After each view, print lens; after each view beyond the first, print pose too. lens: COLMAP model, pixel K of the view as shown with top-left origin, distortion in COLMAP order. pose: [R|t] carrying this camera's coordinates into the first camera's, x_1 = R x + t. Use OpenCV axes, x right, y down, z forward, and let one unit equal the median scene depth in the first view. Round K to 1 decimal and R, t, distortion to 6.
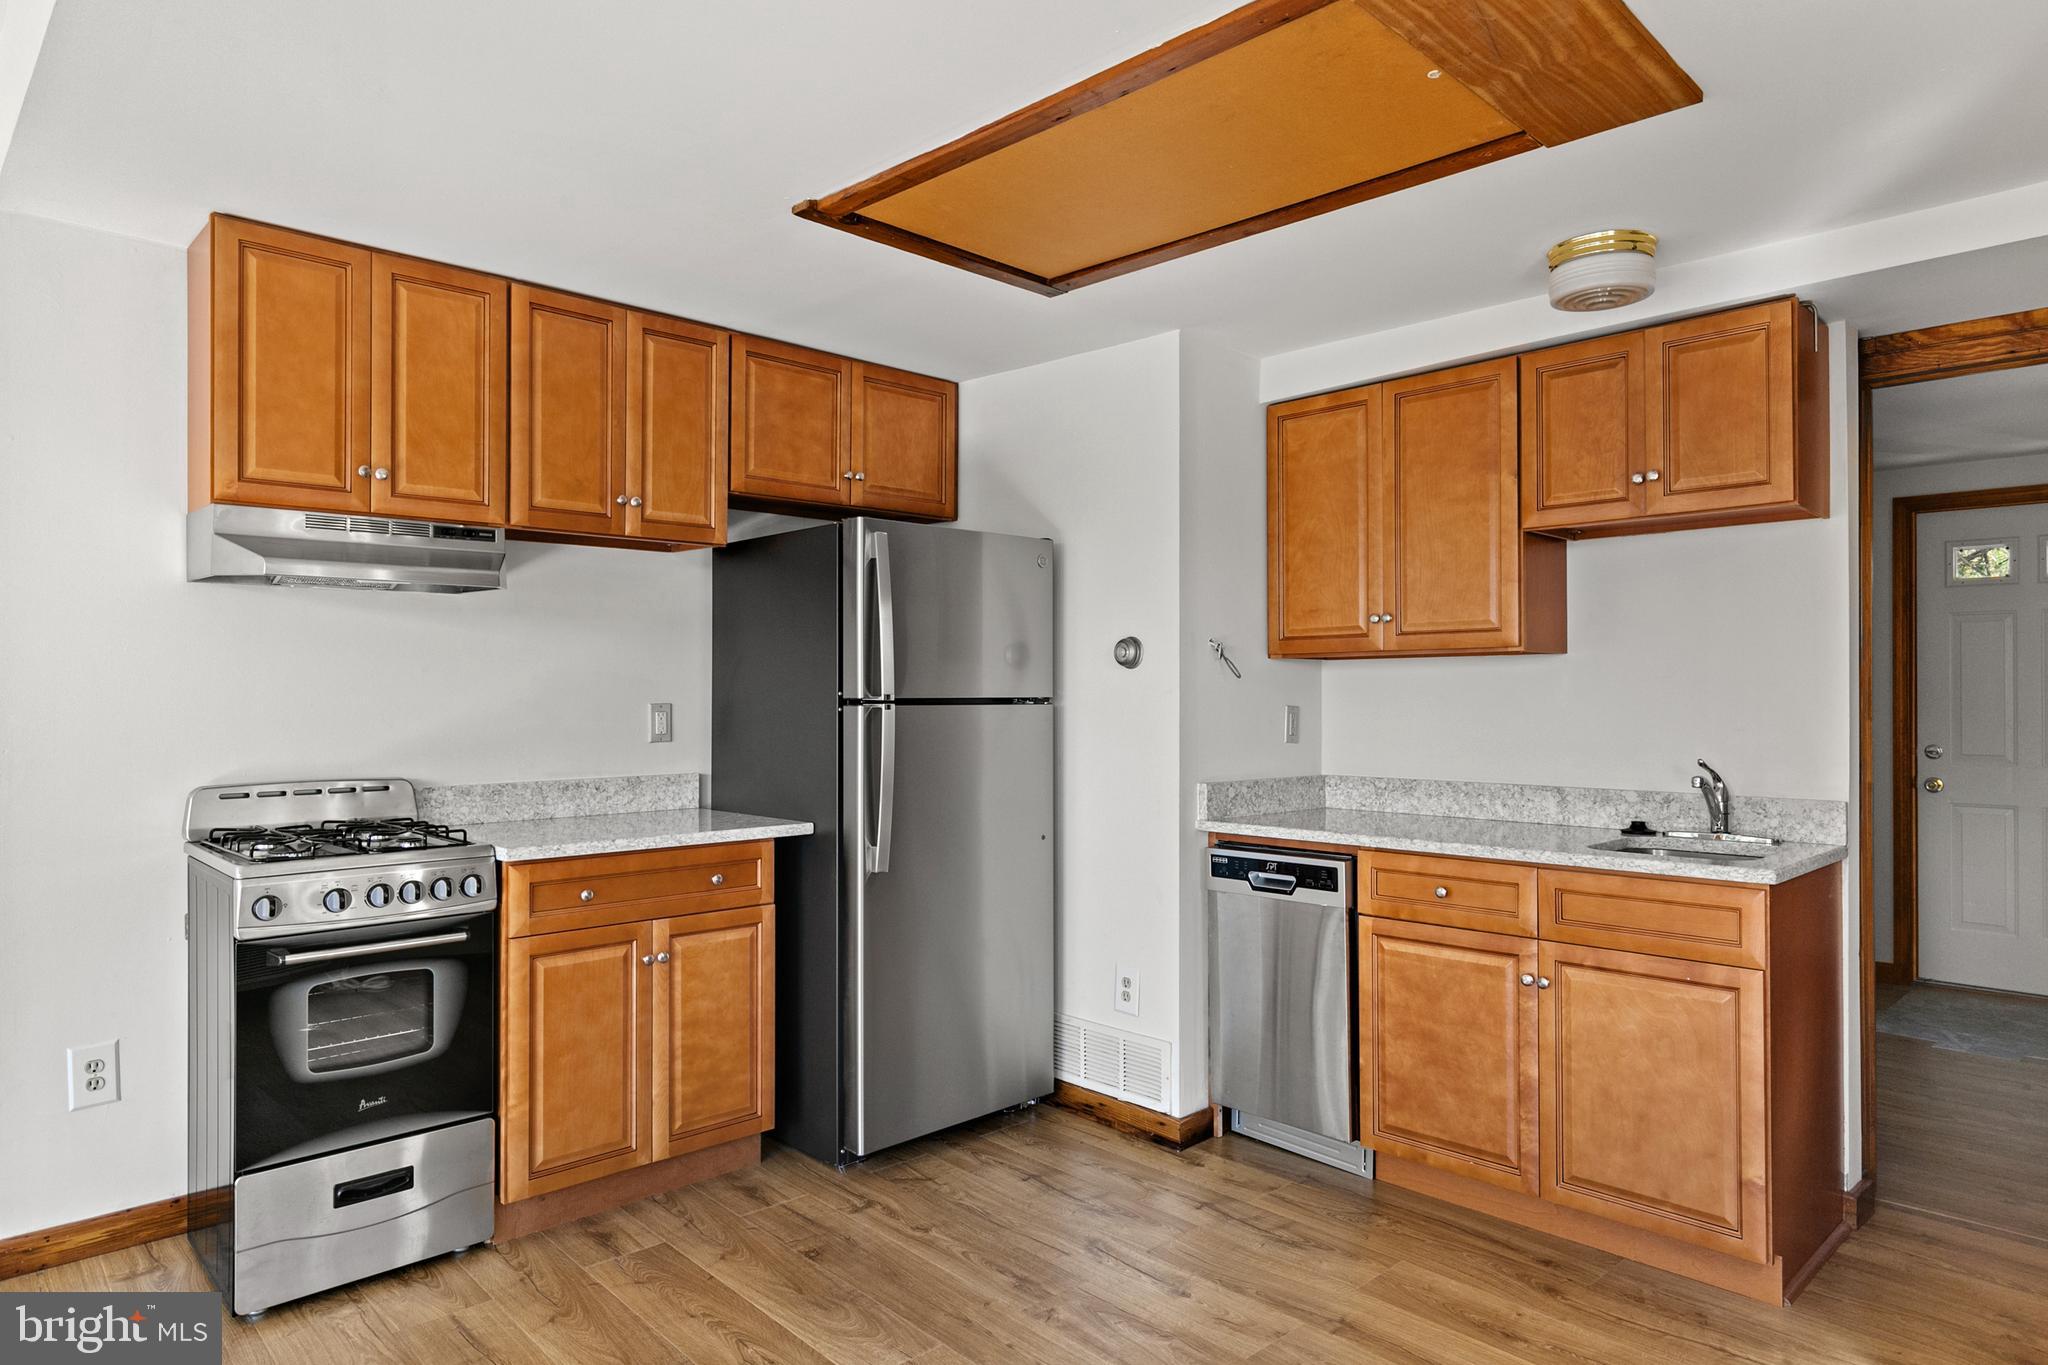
lens RADIAL K [[1200.8, 0, 1031.3], [0, 1200.8, 683.6], [0, 0, 1]] dist [-0.000423, -0.001369]
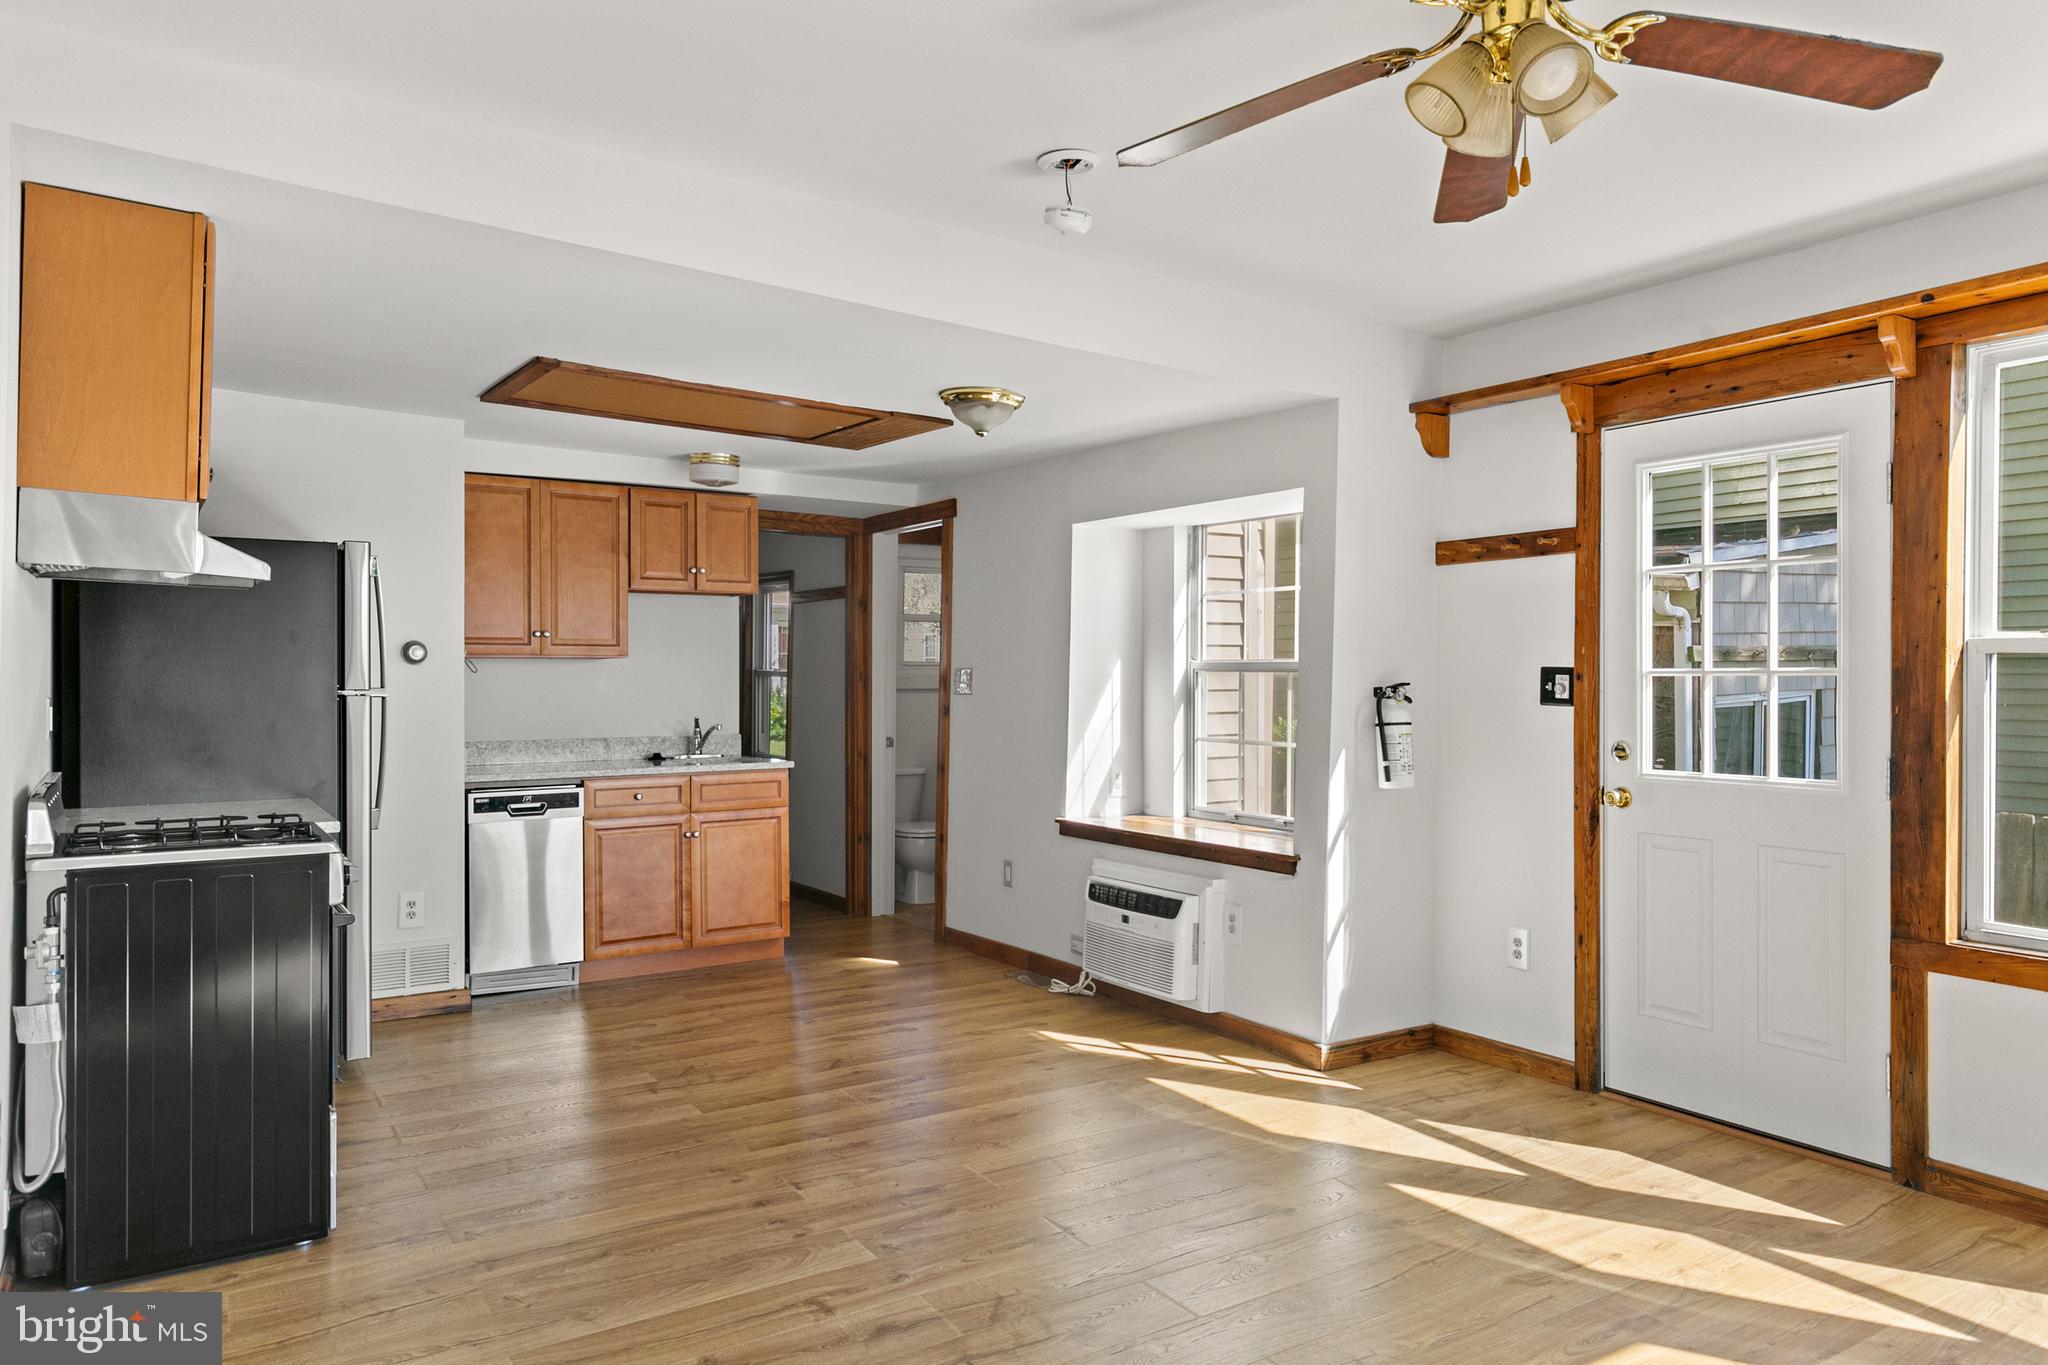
lens RADIAL K [[1331.6, 0, 1034.1], [0, 1331.6, 679.7], [0, 0, 1]] dist [0.010086, -0.002225]
pose [[0.169515, -0.003035, 0.985523, -1.396181], [-0.011630, 0.999919, 0.005079, -0.013141], [-0.985459, -0.012323, 0.169466, 0.097233]]
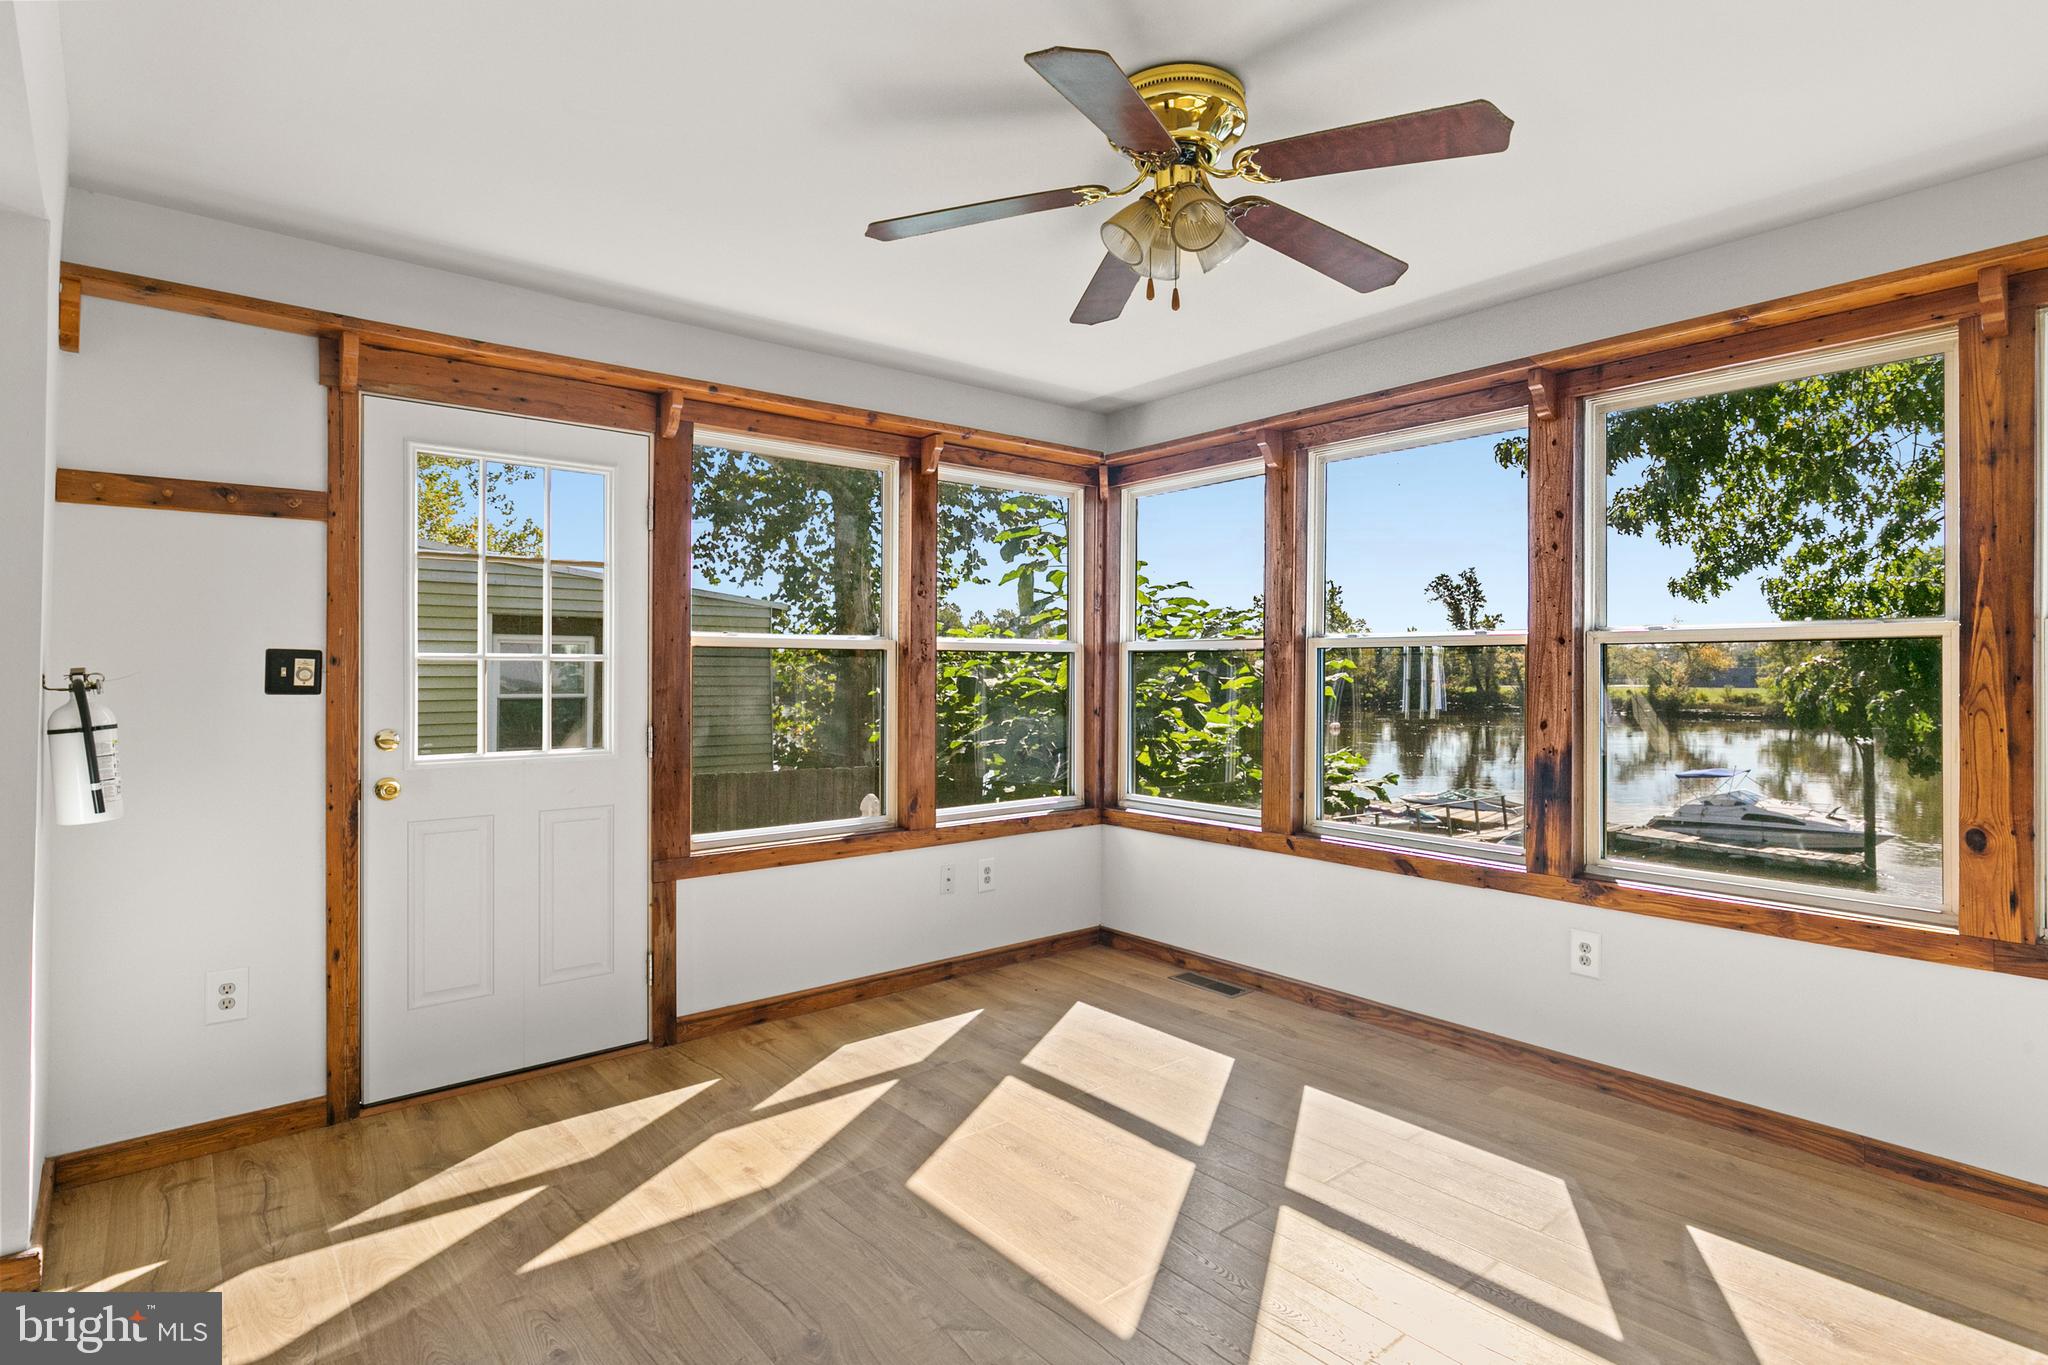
lens RADIAL K [[1028.0, 0, 1018.4], [0, 1028.0, 671.8], [0, 0, 1]] dist [0.000346, 0.000301]
pose [[-0.998515, -0.000330, 0.054482, -0.628191], [-0.000942, 0.999937, -0.011212, 0.004198], [-0.054475, -0.011247, -0.998452, 0.684733]]
